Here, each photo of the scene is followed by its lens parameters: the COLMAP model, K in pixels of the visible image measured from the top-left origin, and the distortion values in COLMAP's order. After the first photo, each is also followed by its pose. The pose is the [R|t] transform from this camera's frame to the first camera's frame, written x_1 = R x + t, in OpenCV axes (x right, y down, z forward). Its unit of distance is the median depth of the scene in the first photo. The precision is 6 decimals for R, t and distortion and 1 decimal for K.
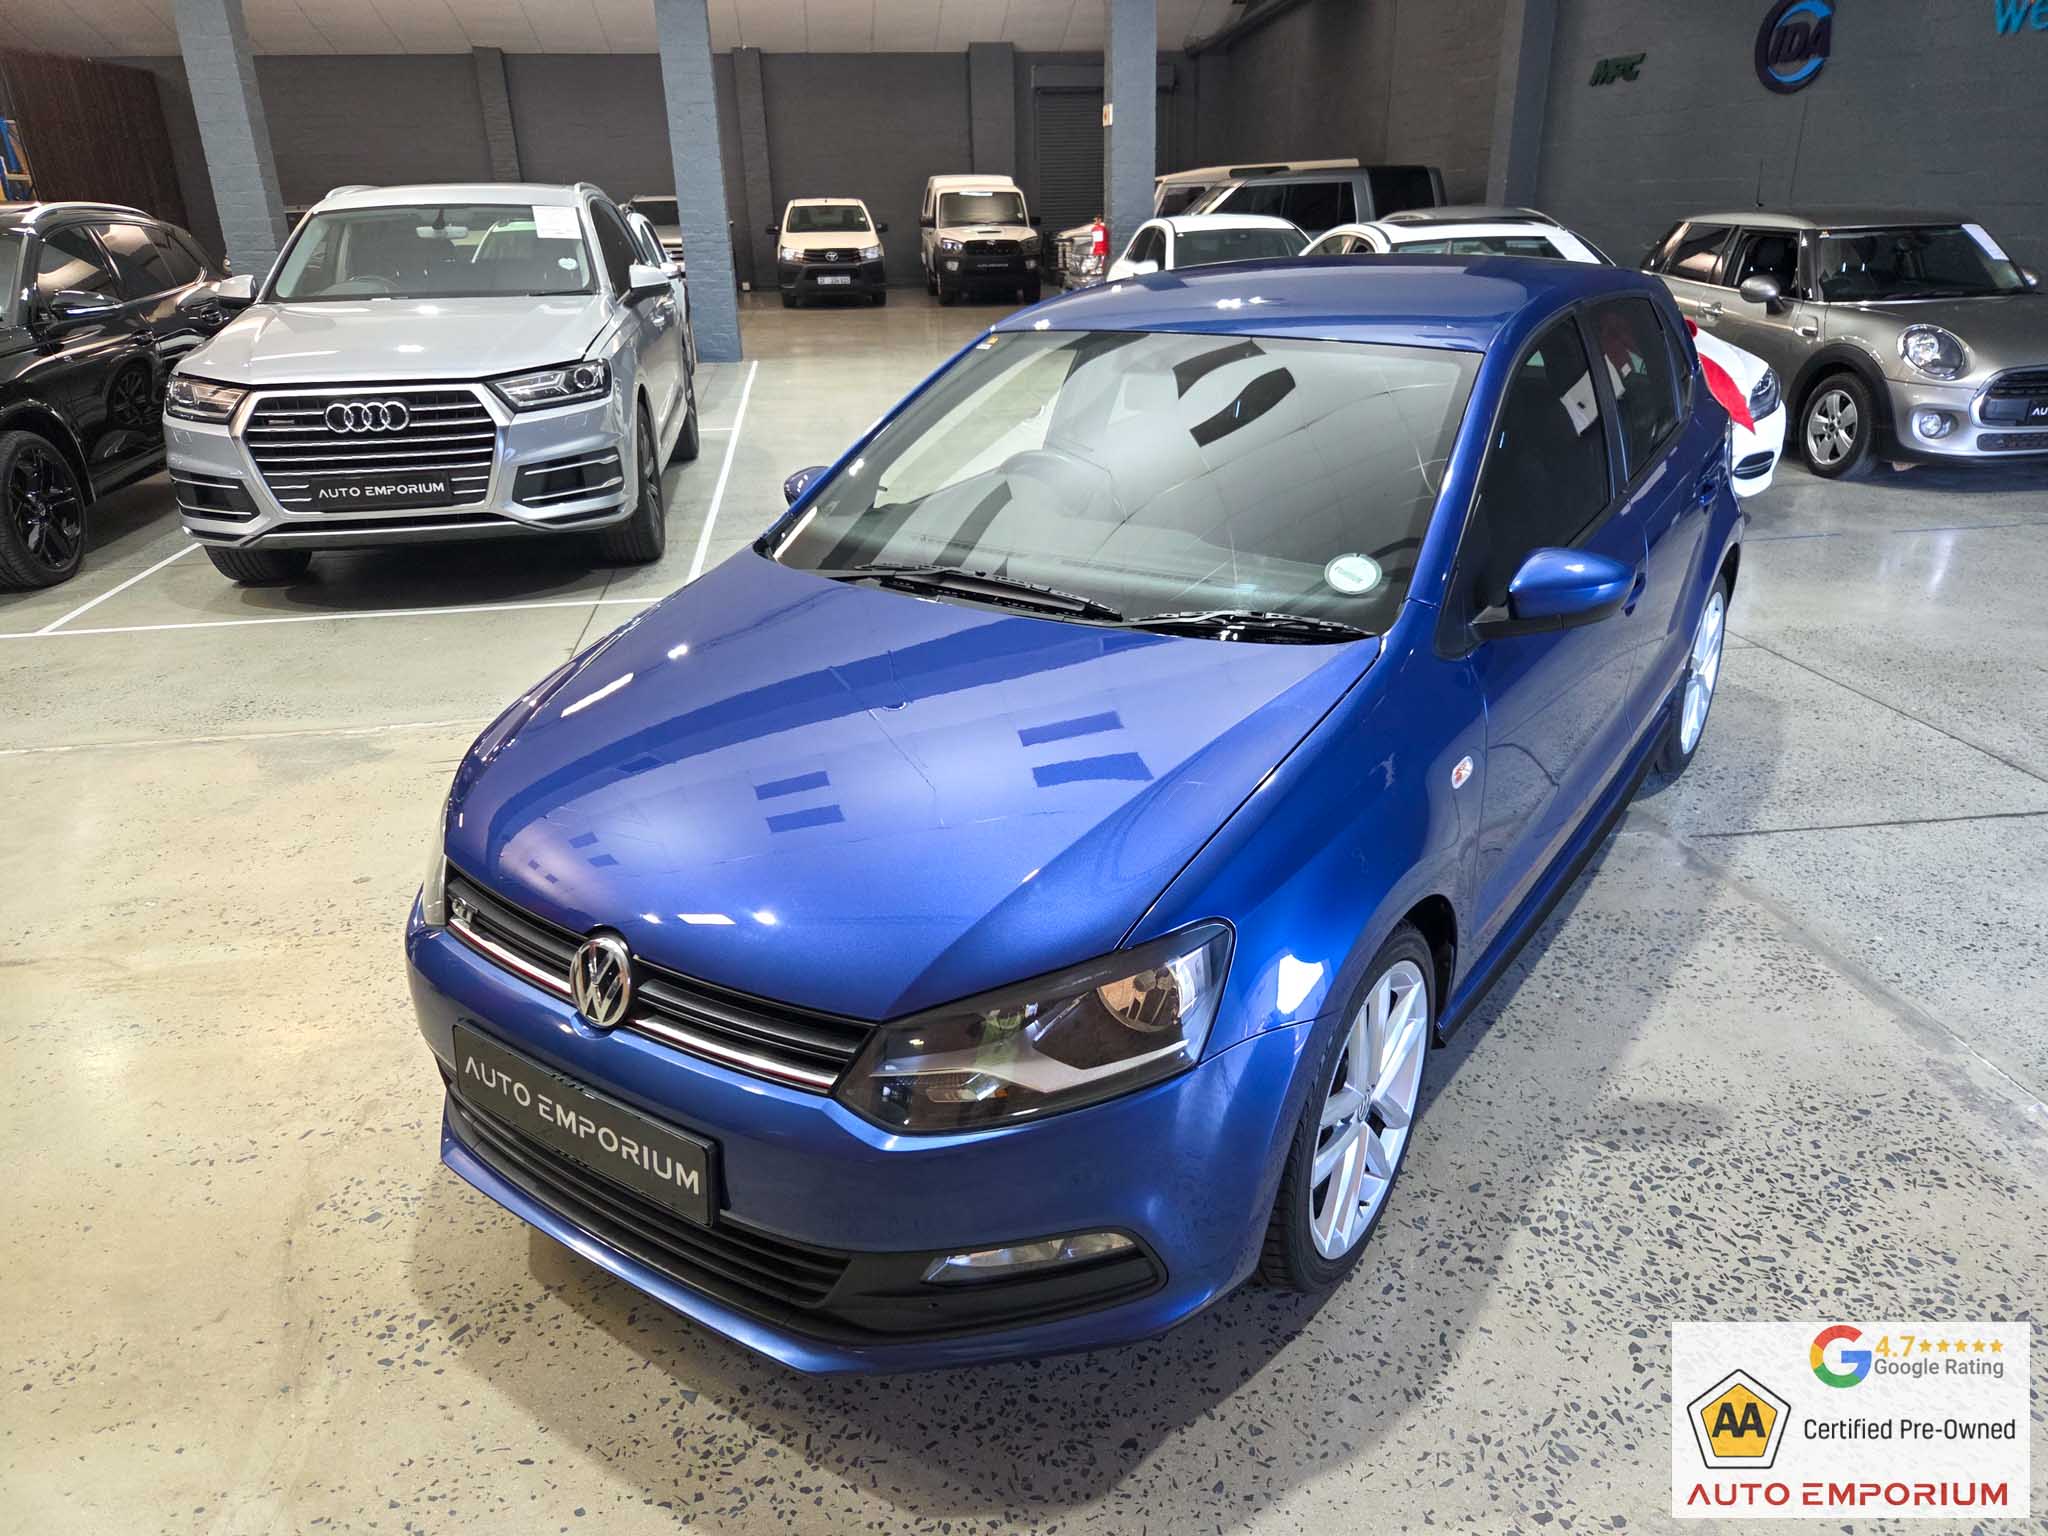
lens RADIAL K [[1380.6, 0, 1033.0], [0, 1380.6, 778.8], [0, 0, 1]] dist [0.053286, -0.048284]
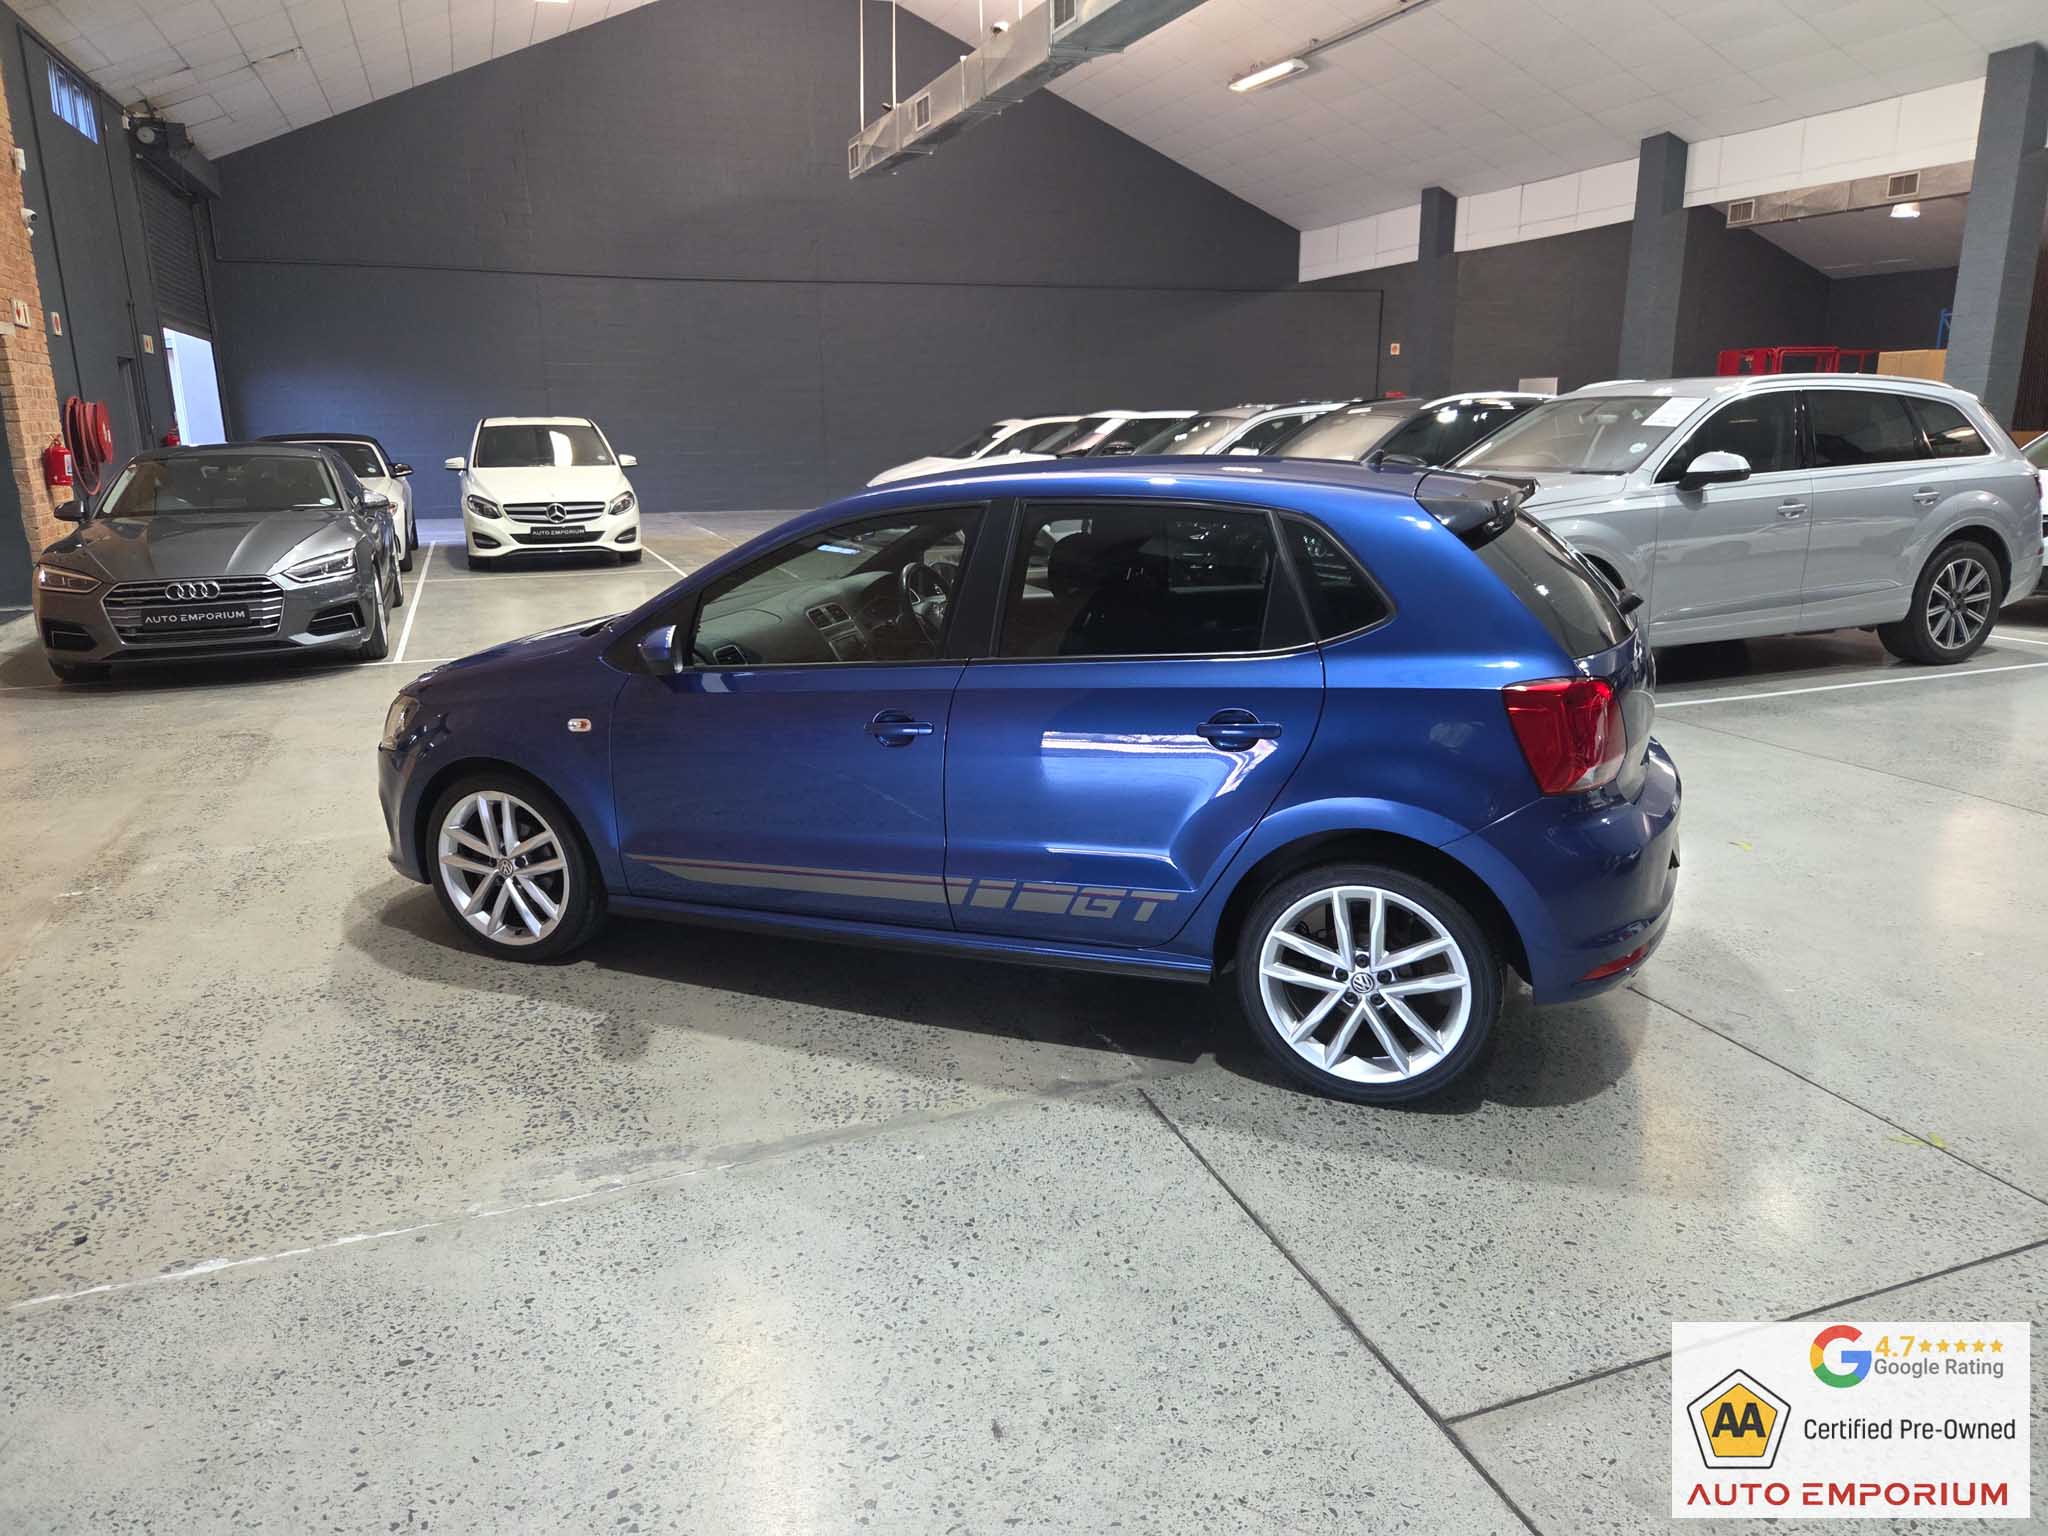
lens RADIAL K [[1379.0, 0, 1024.0], [0, 1379.0, 768.0], [0, 0, 1]] dist [0.054409, -0.049364]
pose [[0.216862, 0.258138, -0.941454, 1.206237], [-0.371211, 0.913764, 0.165038, -0.259038], [0.902869, 0.313688, 0.293985, 0.591758]]
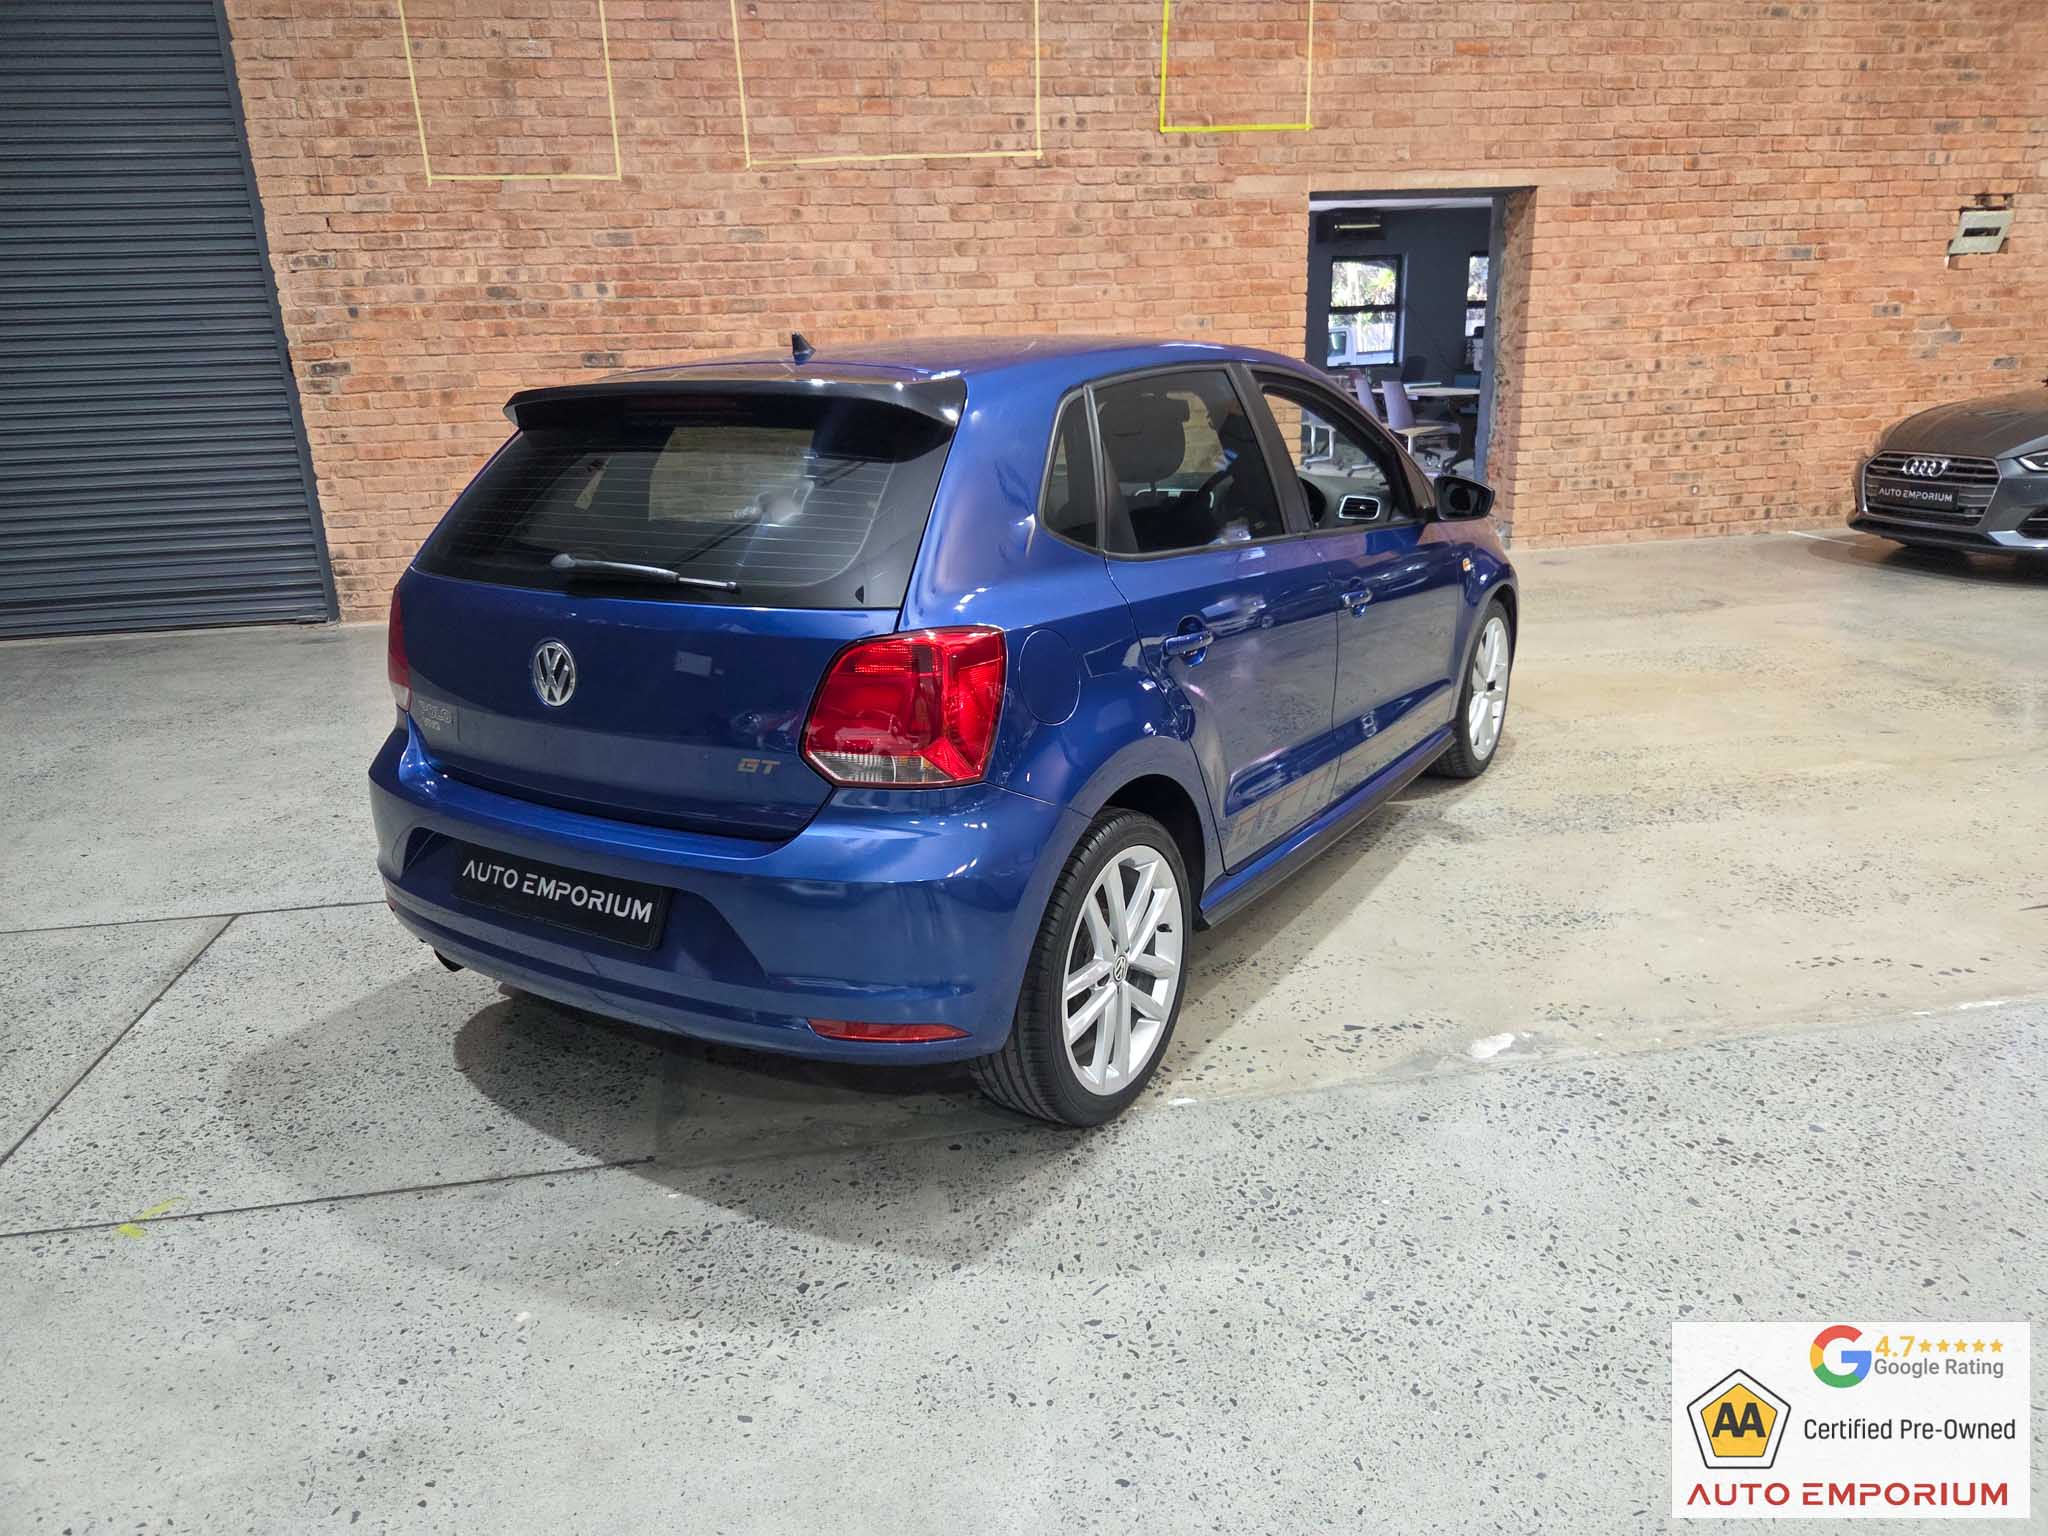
lens RADIAL K [[1369.1, 0, 1016.0], [0, 1369.1, 797.7], [0, 0, 1]] dist [0.050169, -0.045915]
pose [[-0.997996, 0.062070, -0.012275, 0.214469], [0.038961, 0.755711, 0.653745, -0.674405], [0.049854, 0.651957, -0.756616, 1.734510]]
